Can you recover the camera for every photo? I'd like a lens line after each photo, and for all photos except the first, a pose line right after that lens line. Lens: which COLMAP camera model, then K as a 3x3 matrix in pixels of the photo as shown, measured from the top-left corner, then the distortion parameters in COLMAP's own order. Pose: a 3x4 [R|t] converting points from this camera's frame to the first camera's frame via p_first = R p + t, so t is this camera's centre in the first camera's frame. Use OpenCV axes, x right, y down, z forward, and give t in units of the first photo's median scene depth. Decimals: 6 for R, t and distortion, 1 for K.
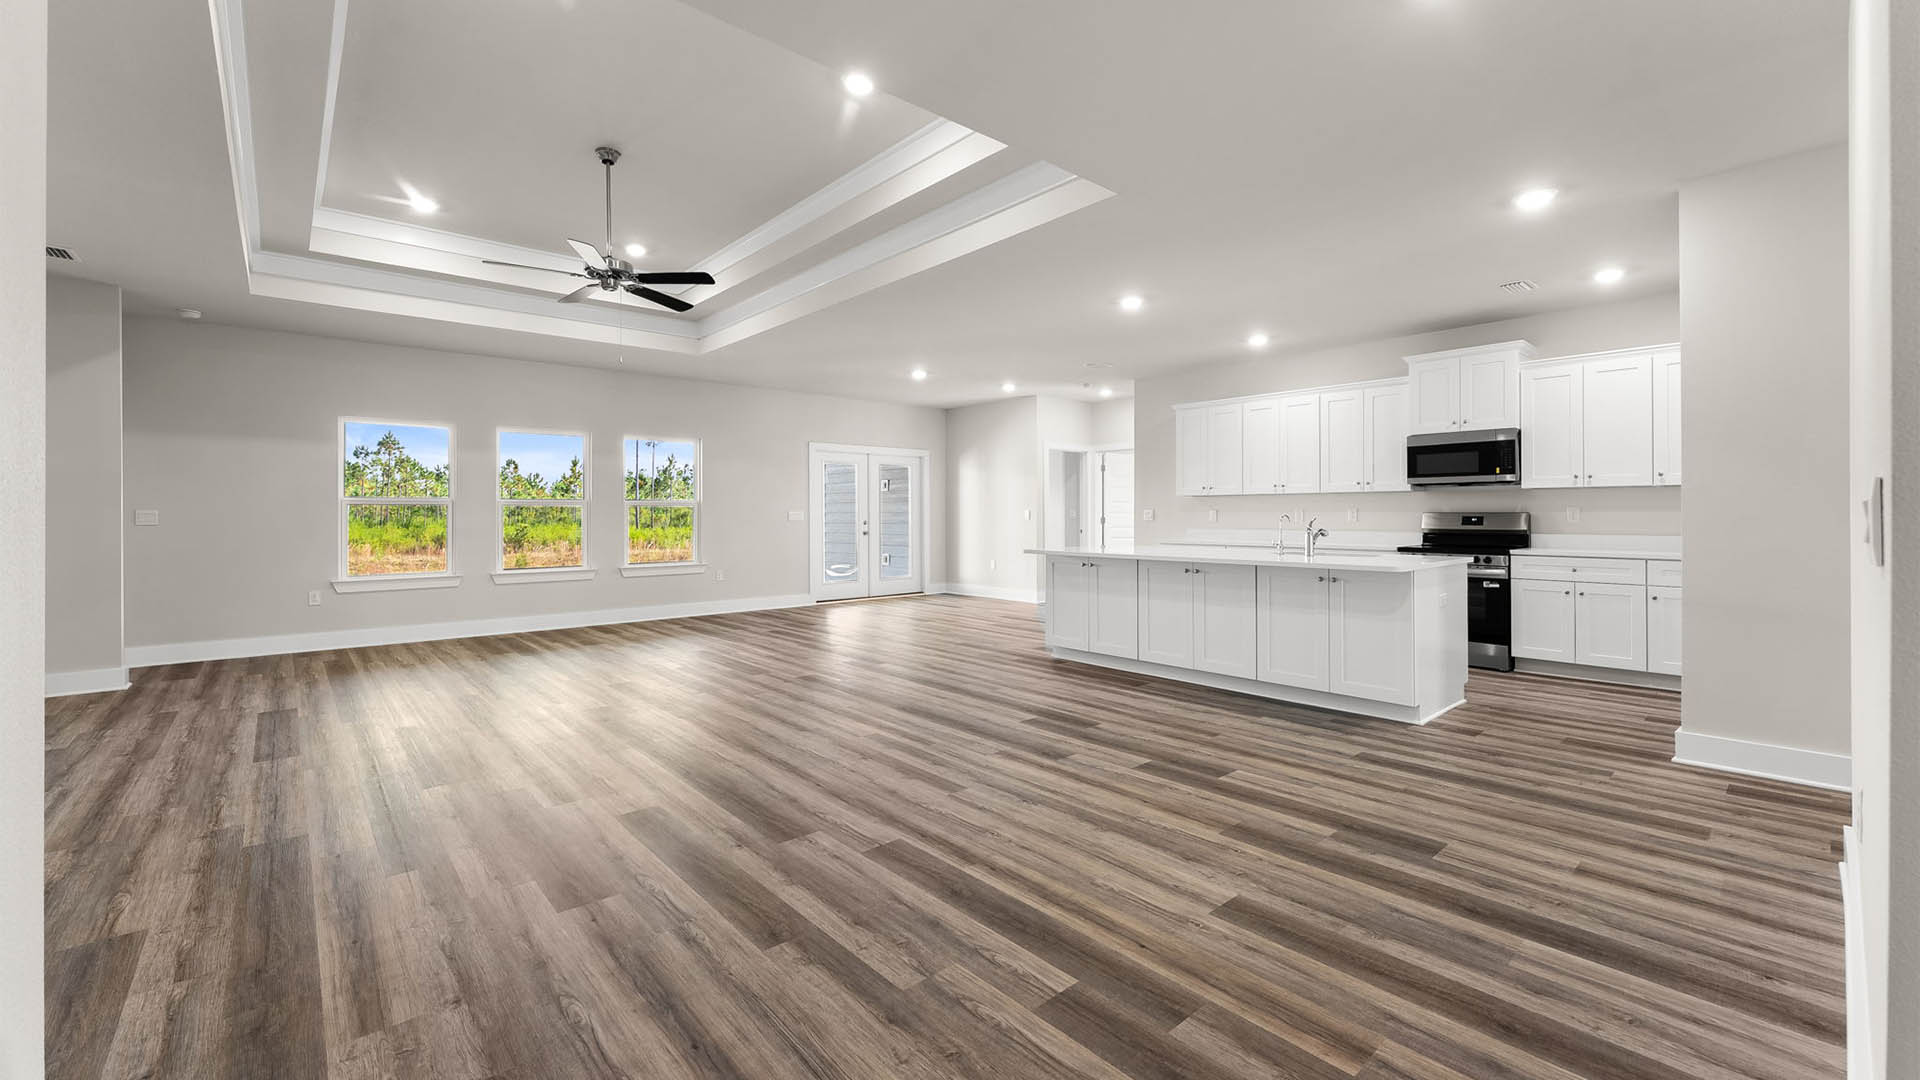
lens RADIAL K [[768.5, 0, 960.0], [0, 768.5, 535.6], [0, 0, 1]] dist [0.001672, 0.000132]
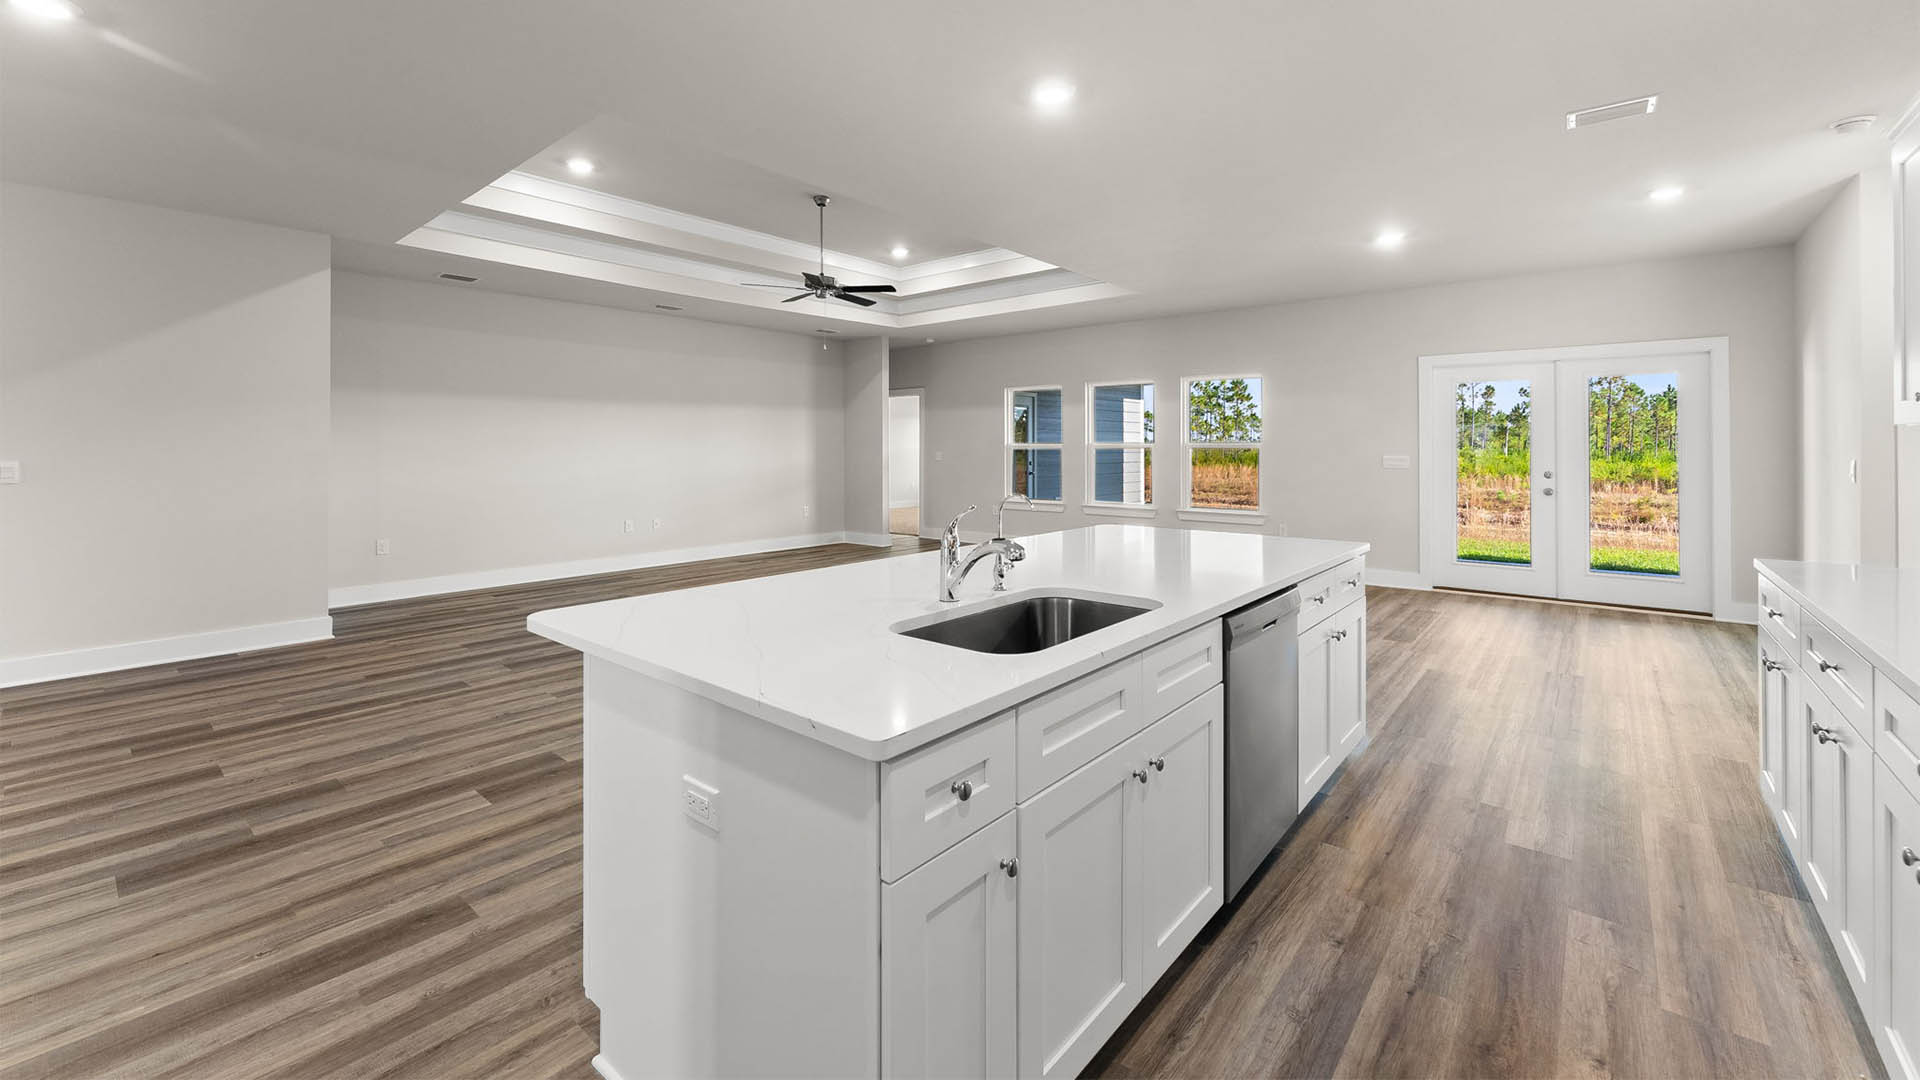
lens RADIAL K [[769.5, 0, 957.4], [0, 769.5, 443.5], [0, 0, 1]] dist [-0.000731, -0.000058]
pose [[0.144670, -0.000453, -0.989480, 0.766668], [-0.030009, 0.999538, -0.004846, -0.046184], [0.989025, 0.030394, 0.144589, 0.854943]]
